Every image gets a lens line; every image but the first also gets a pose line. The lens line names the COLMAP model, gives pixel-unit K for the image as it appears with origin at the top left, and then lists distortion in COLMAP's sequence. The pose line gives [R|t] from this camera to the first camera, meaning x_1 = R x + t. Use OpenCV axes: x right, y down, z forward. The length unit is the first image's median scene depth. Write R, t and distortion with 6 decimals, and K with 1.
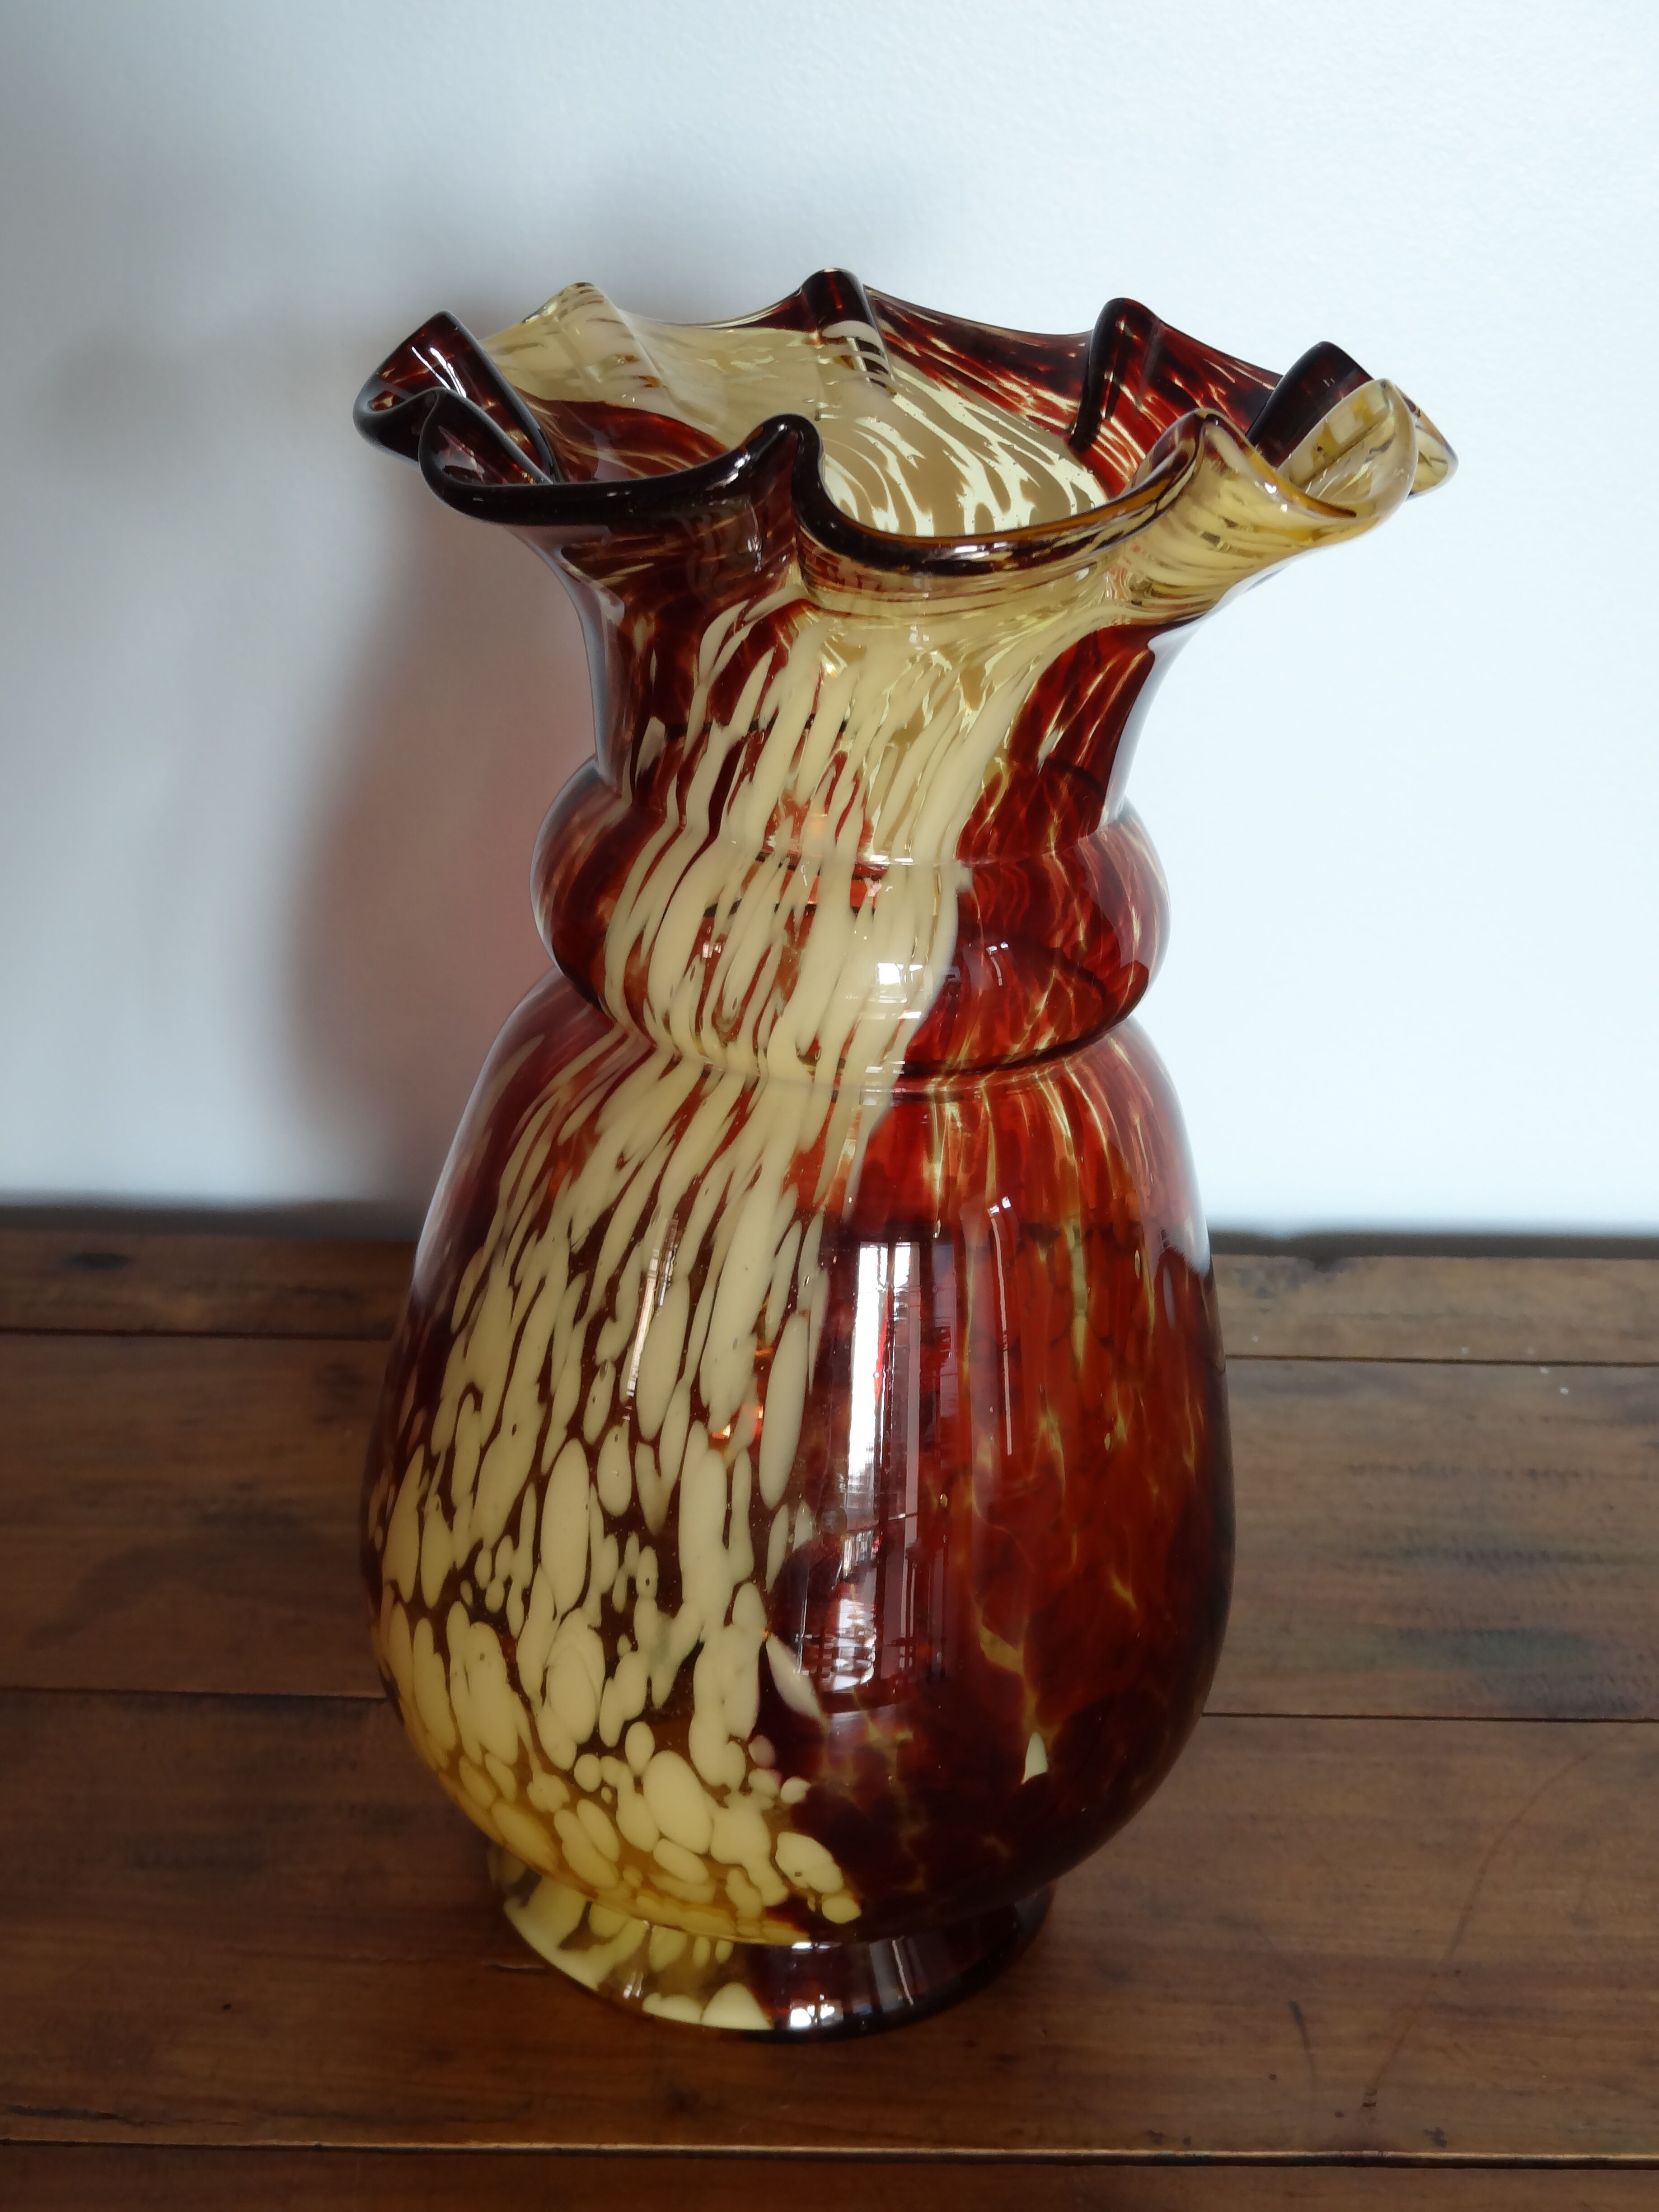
lens RADIAL K [[3172.5, 0, 827.8], [0, 3172.5, 1103.1], [0, 0, 1]] dist [0.000006, 0.000000]
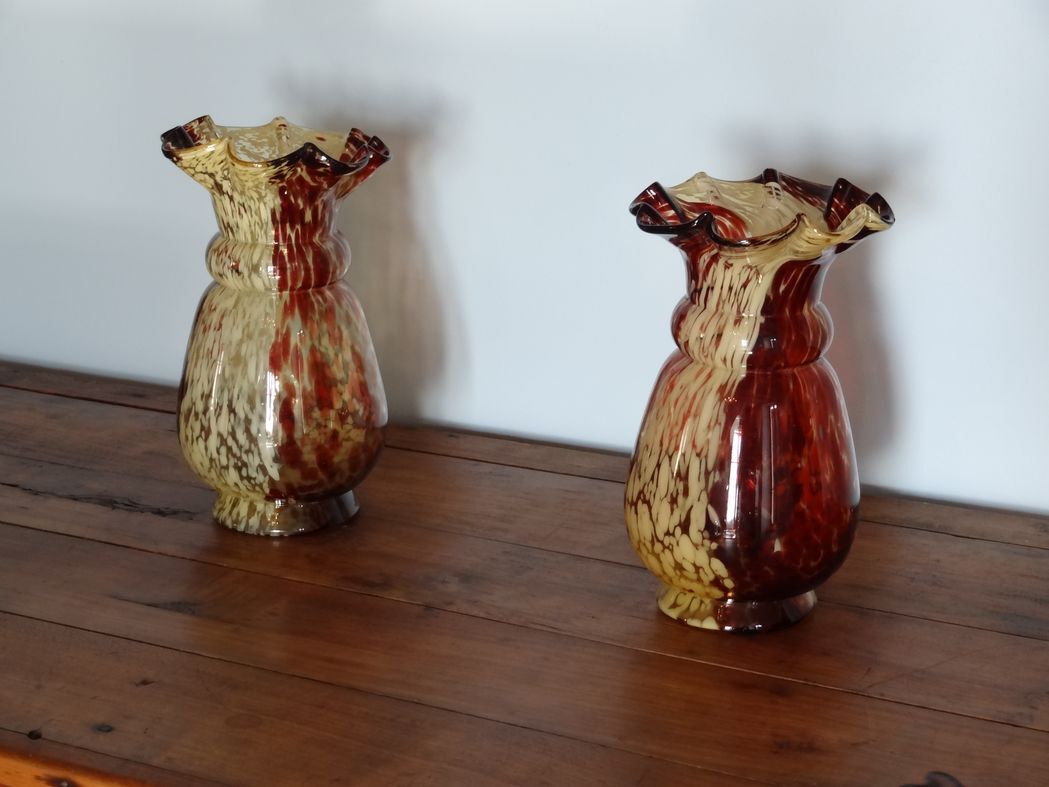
lens RADIAL K [[2082.1, 0, 526.1], [0, 2082.1, 391.3], [0, 0, 1]] dist [0.016055, 0.000000]
pose [[0.950767, 0.048986, -0.306012, 0.559272], [-0.078648, 0.993241, -0.085360, 0.265502], [0.299762, 0.105225, 0.948193, -1.589733]]
